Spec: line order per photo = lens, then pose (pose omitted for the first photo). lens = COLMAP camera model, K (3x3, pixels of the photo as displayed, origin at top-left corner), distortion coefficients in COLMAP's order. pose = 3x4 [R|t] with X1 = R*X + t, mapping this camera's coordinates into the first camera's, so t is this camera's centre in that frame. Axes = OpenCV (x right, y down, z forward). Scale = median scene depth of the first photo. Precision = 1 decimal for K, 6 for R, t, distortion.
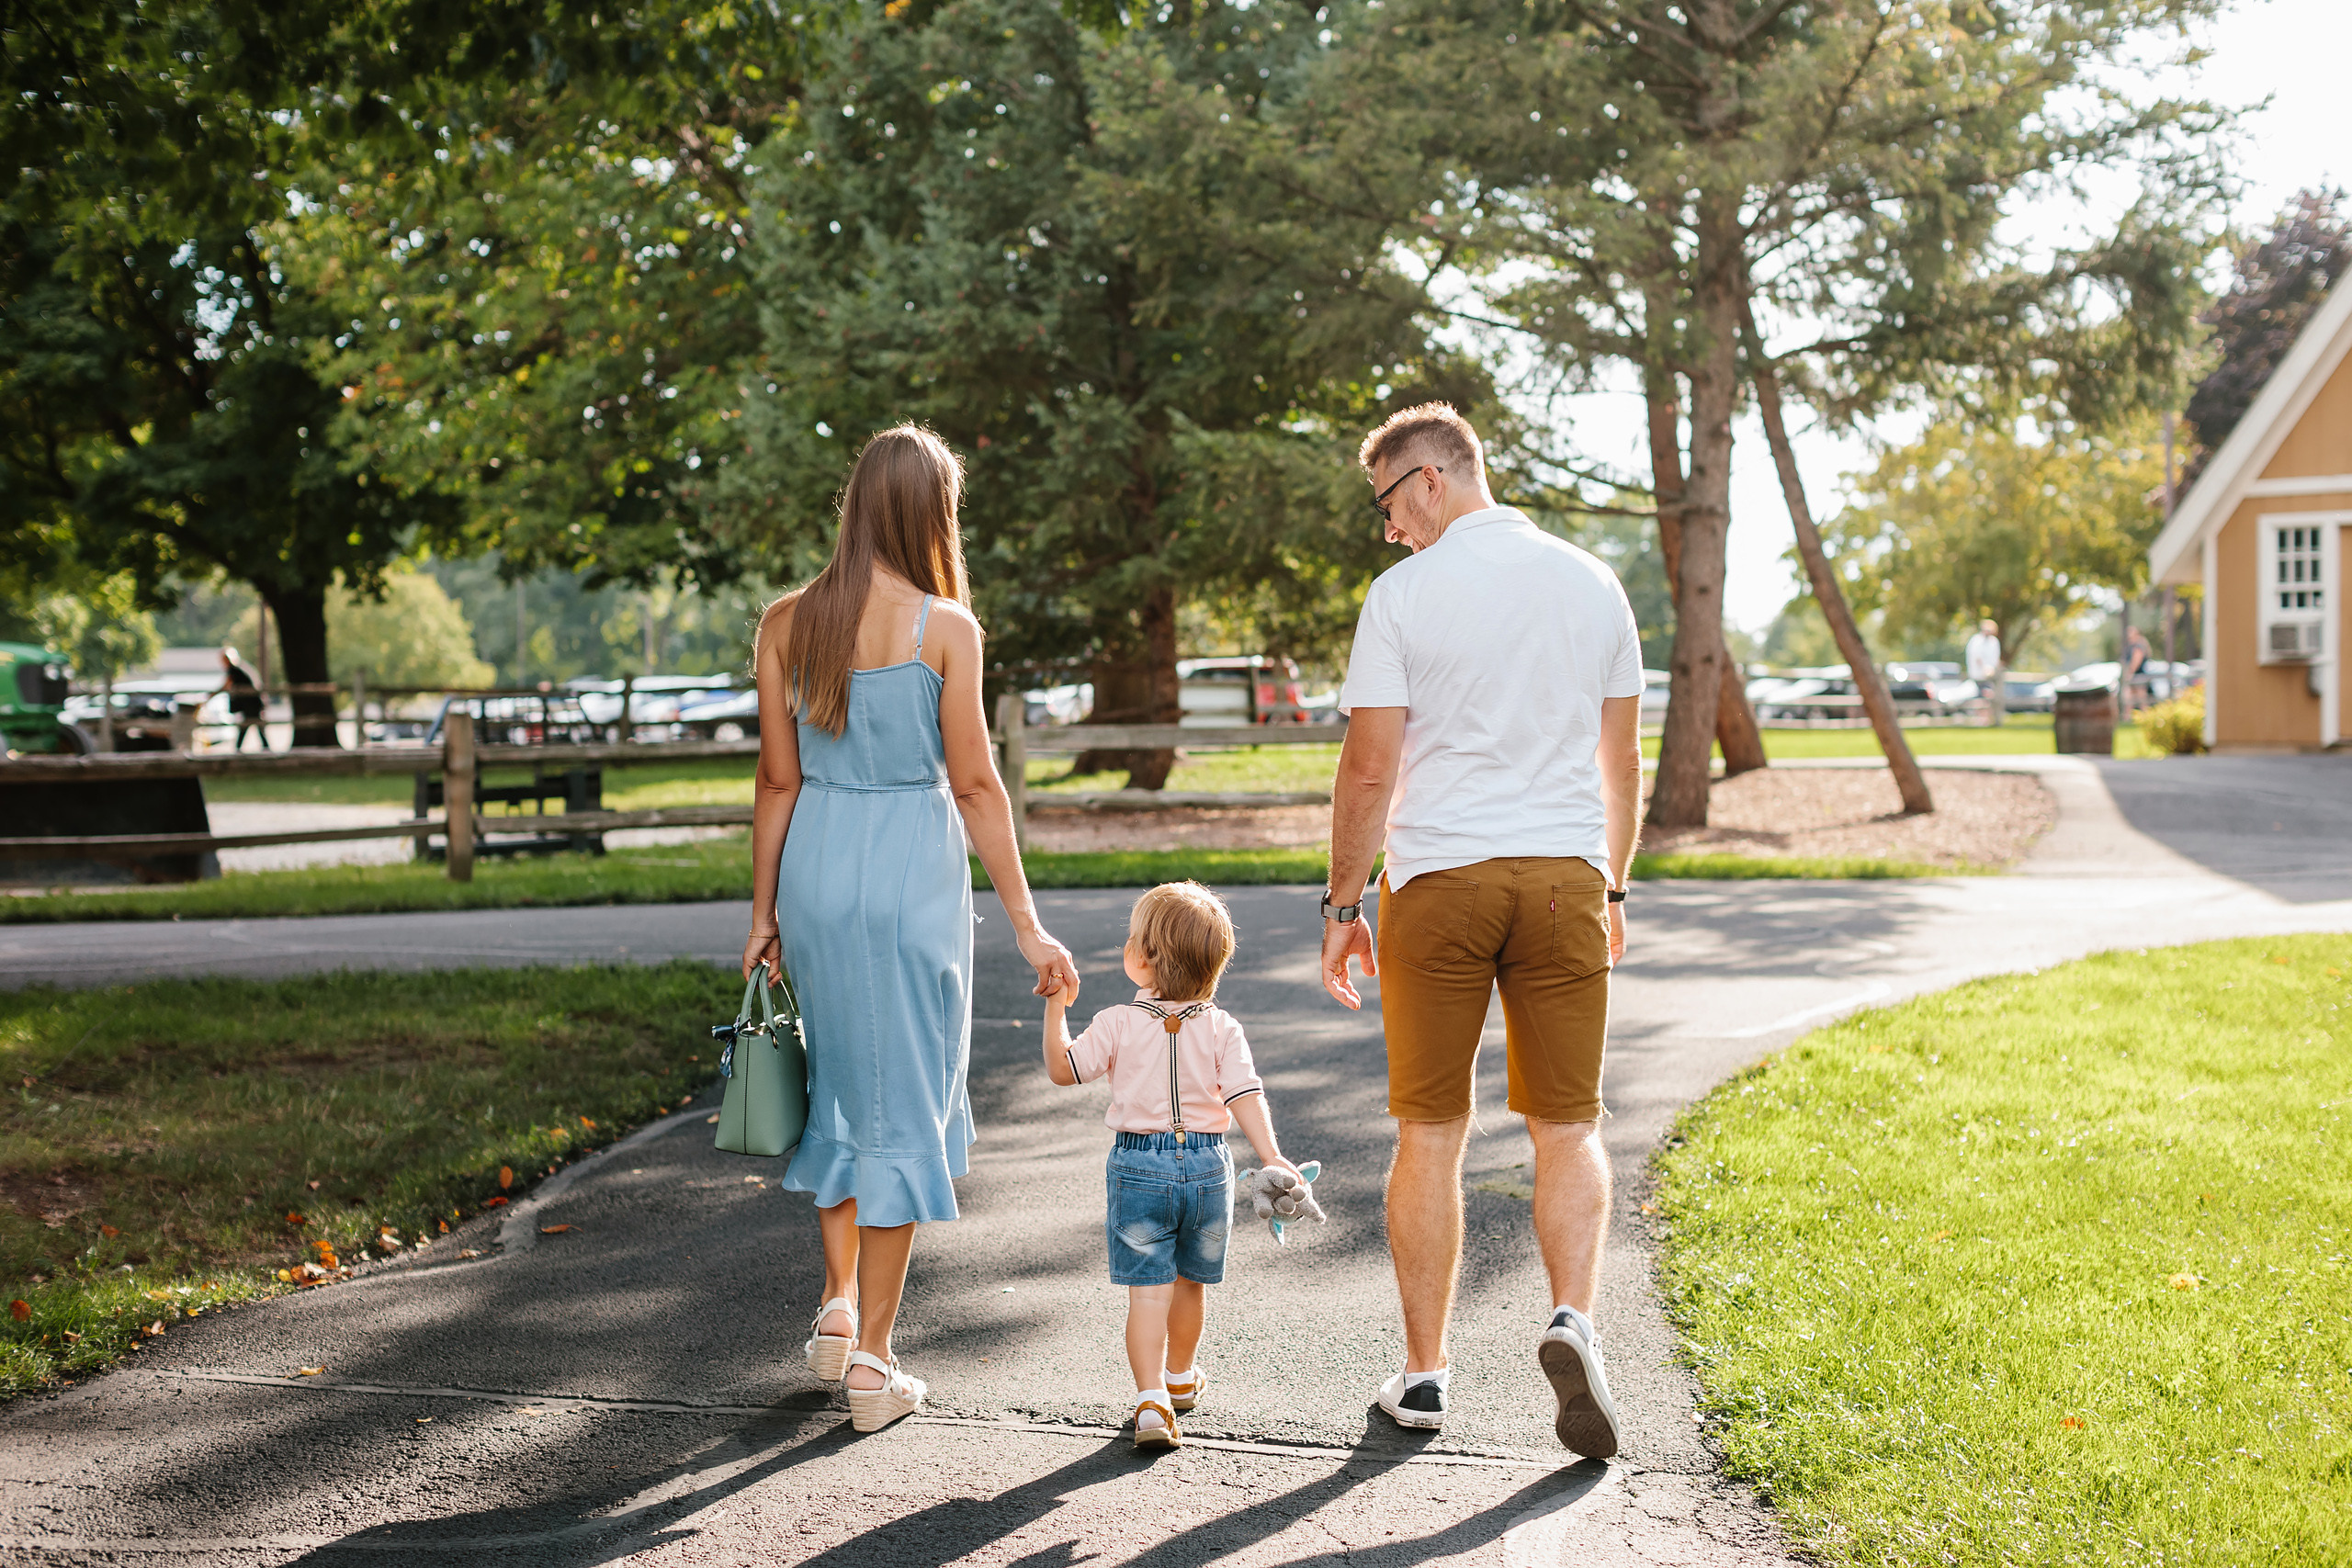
lens RADIAL K [[3648.5, 0, 1176.0], [0, 3648.5, 784.0], [0, 0, 1]] dist [-0.105562, 0.153142]
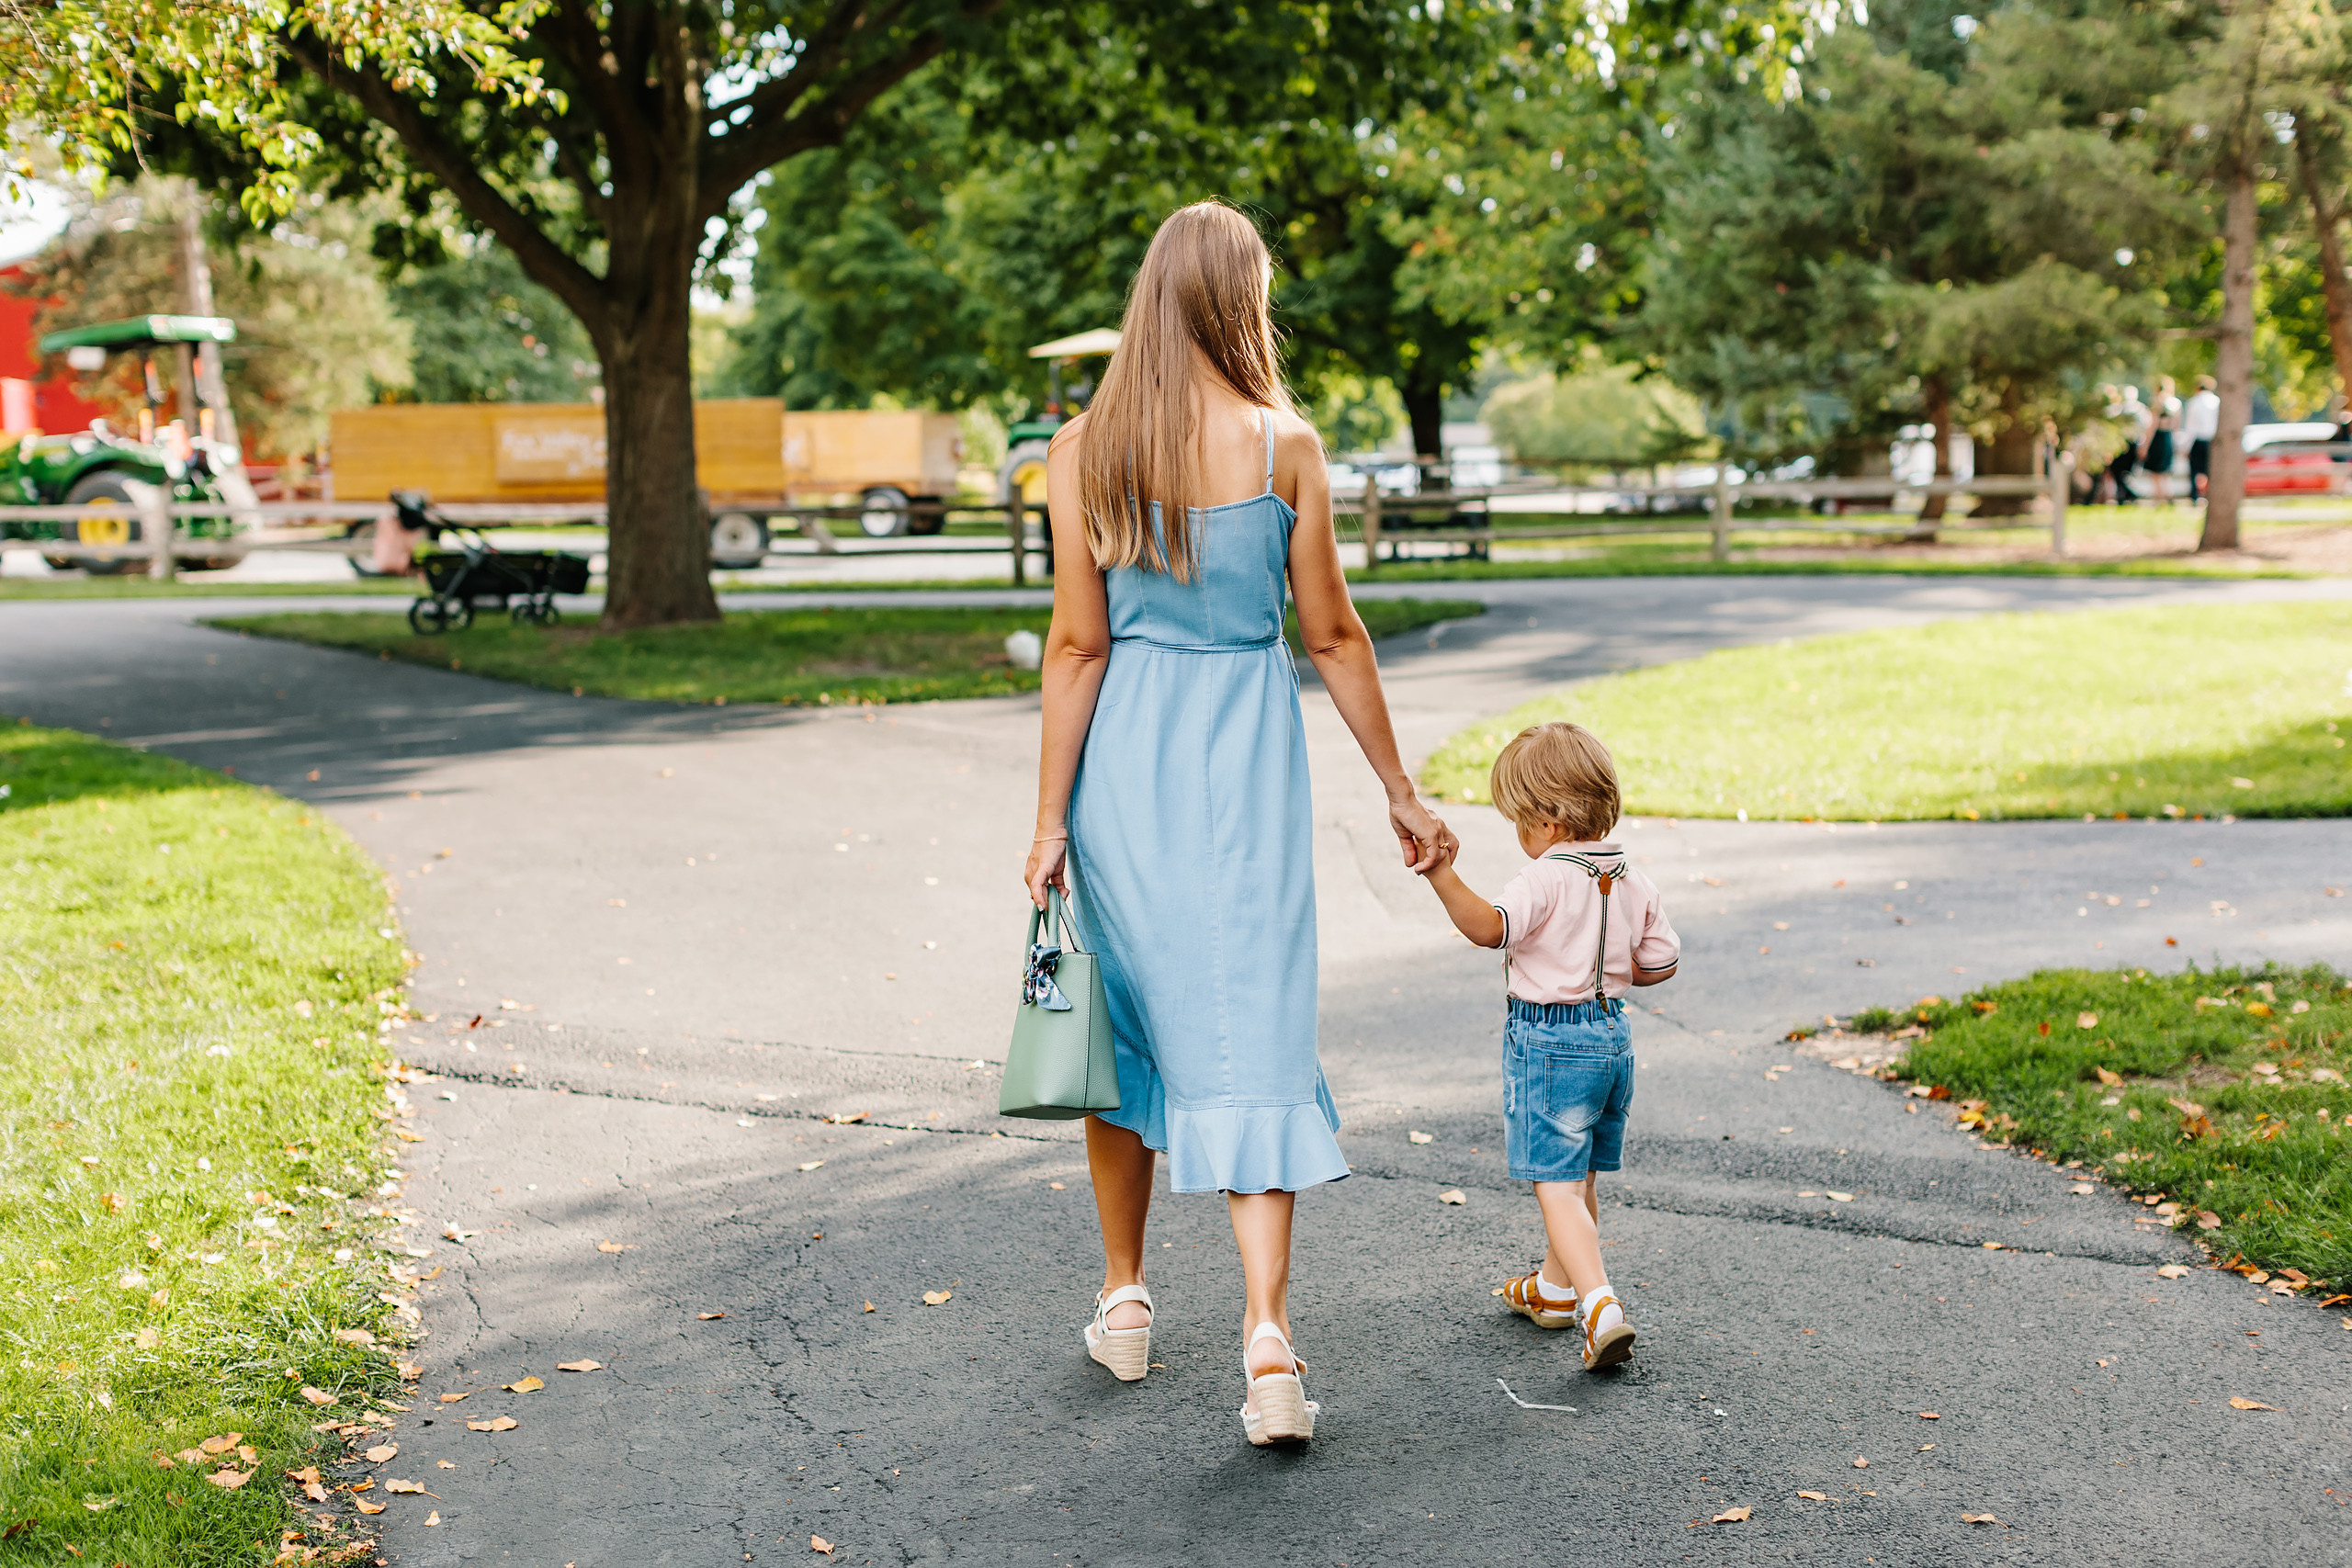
lens RADIAL K [[3648.5, 0, 1176.0], [0, 3648.5, 784.0], [0, 0, 1]] dist [-0.105562, 0.153142]
pose [[0.938973, 0.021626, -0.343310, 0.176177], [-0.000129, 0.998044, 0.062518, 0.011053], [0.343990, -0.058658, 0.937139, -0.369444]]
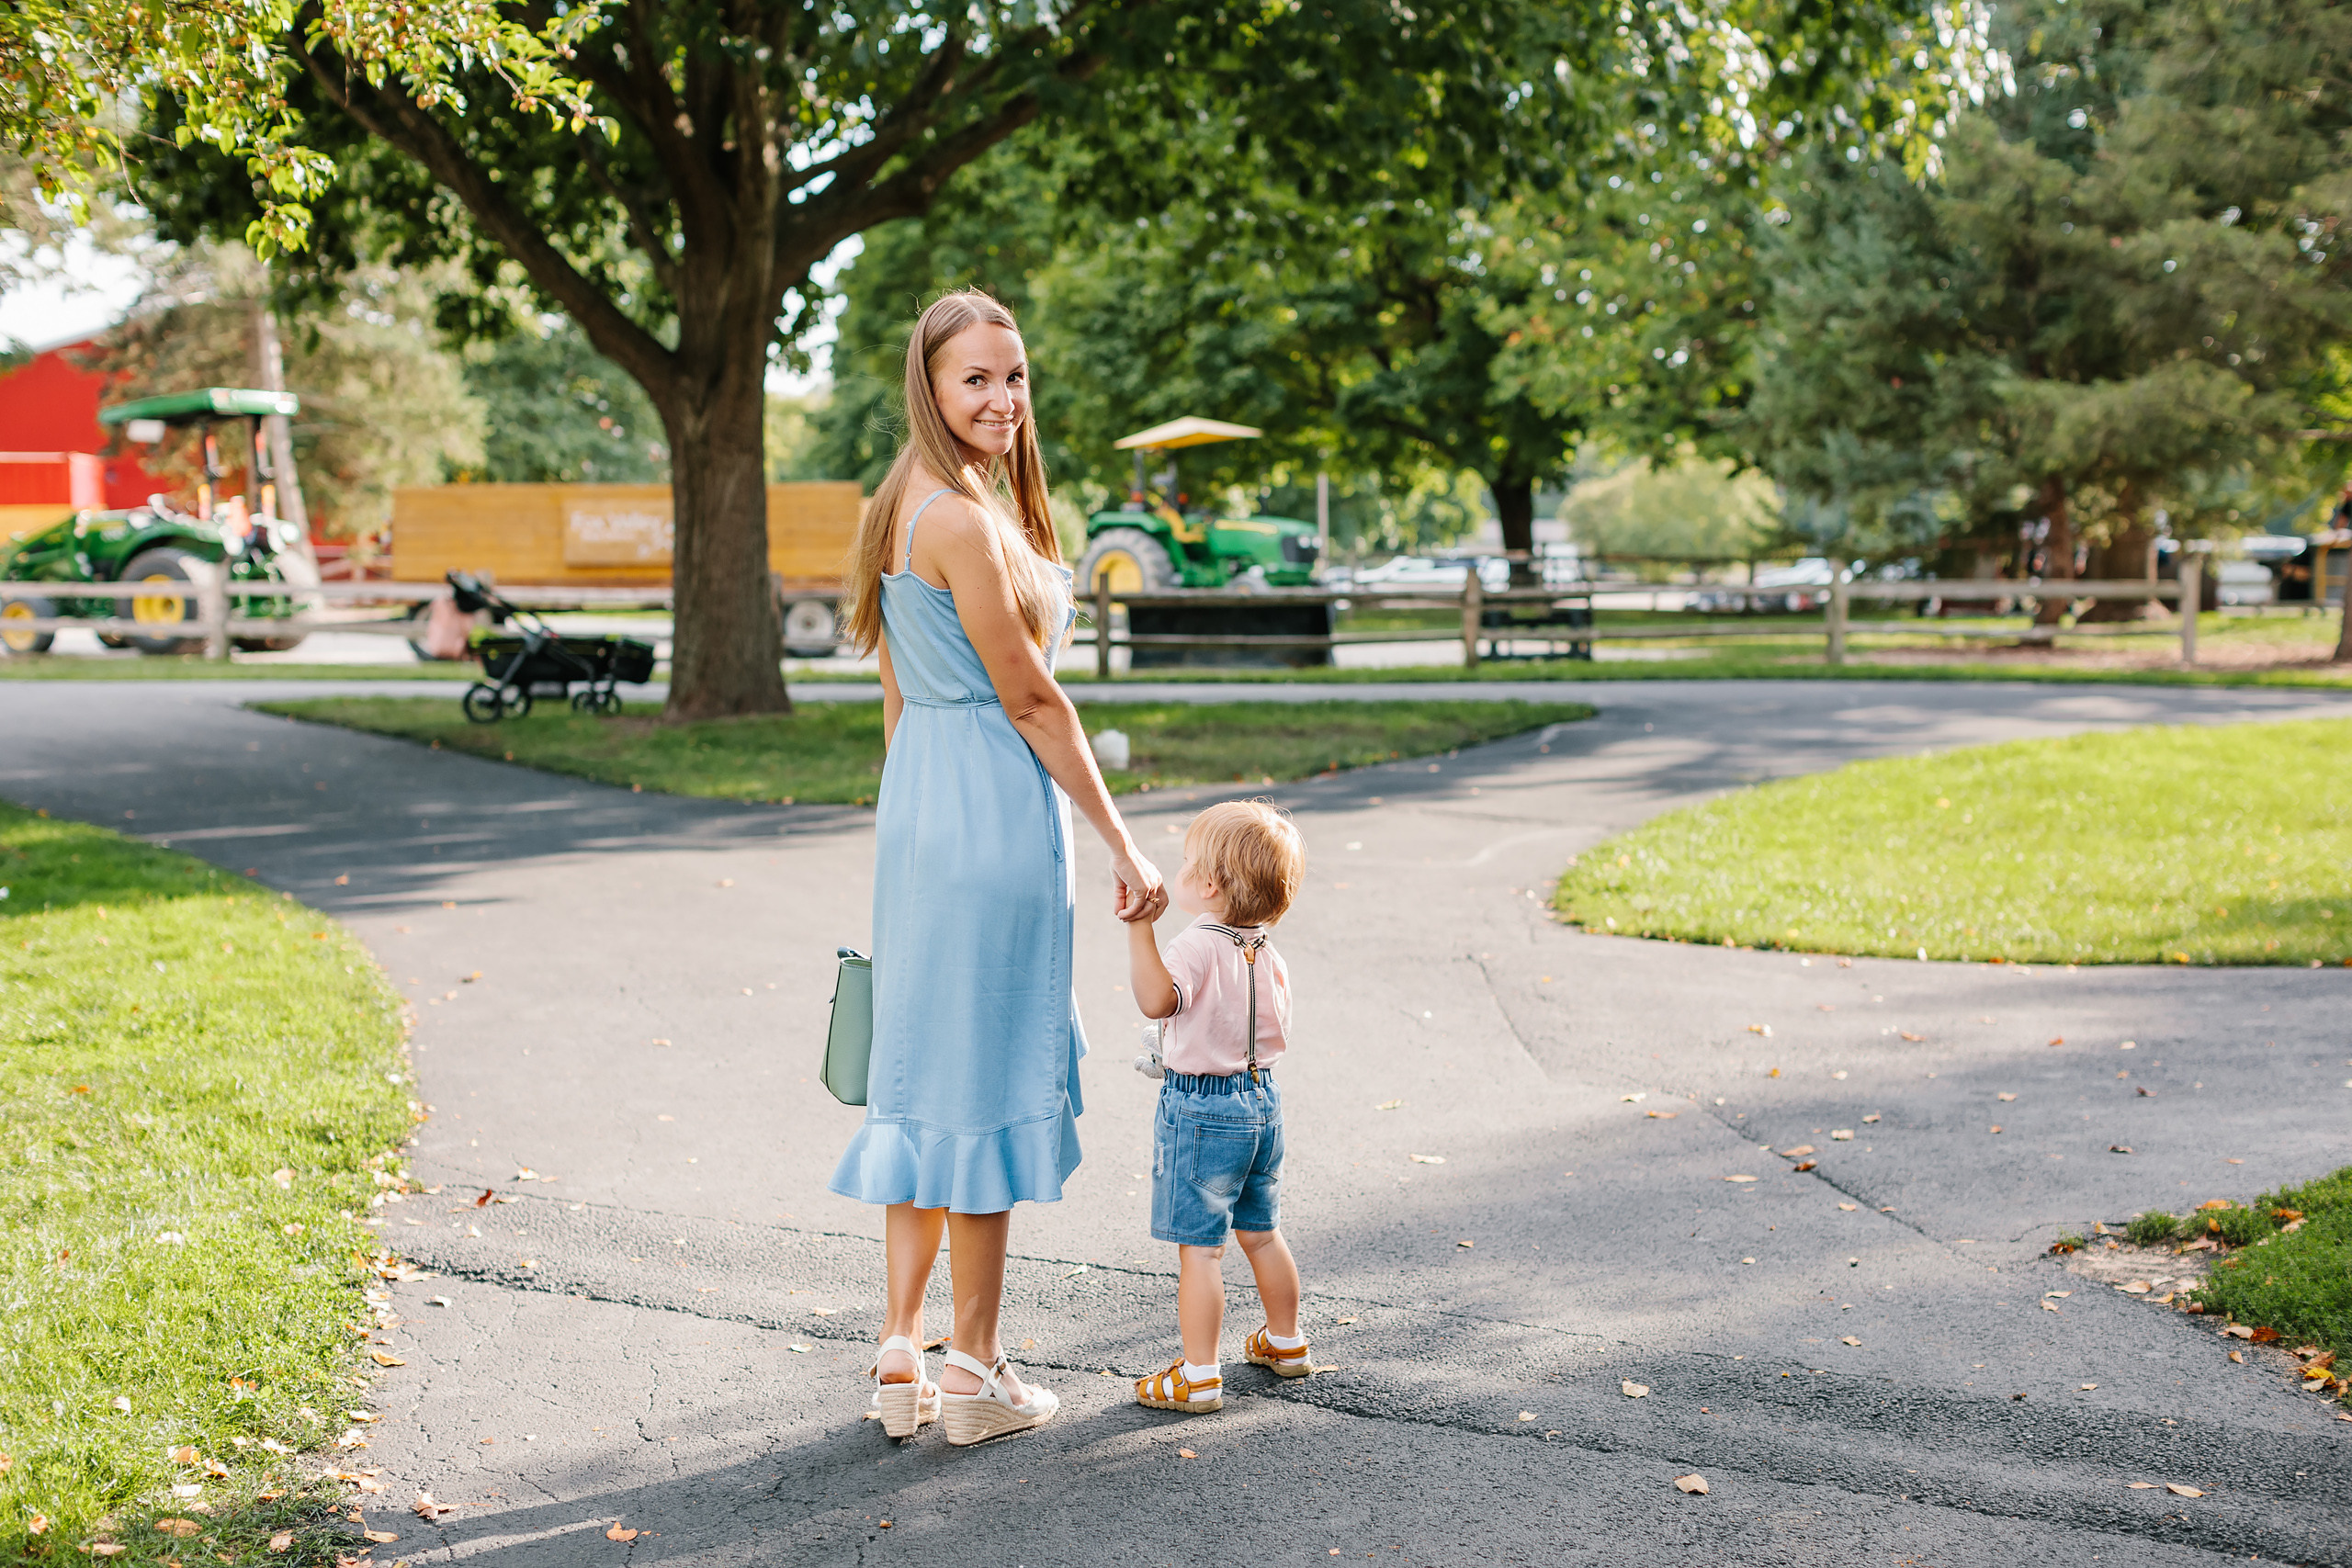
lens RADIAL K [[3642.1, 0, 1201.2], [0, 3642.1, 780.8], [0, 0, 1]] dist [-0.172830, 0.345237]
pose [[0.934212, 0.026408, -0.355739, 0.156867], [-0.014249, 0.999223, 0.036756, 0.010370], [0.356434, -0.029269, 0.933862, -0.329968]]
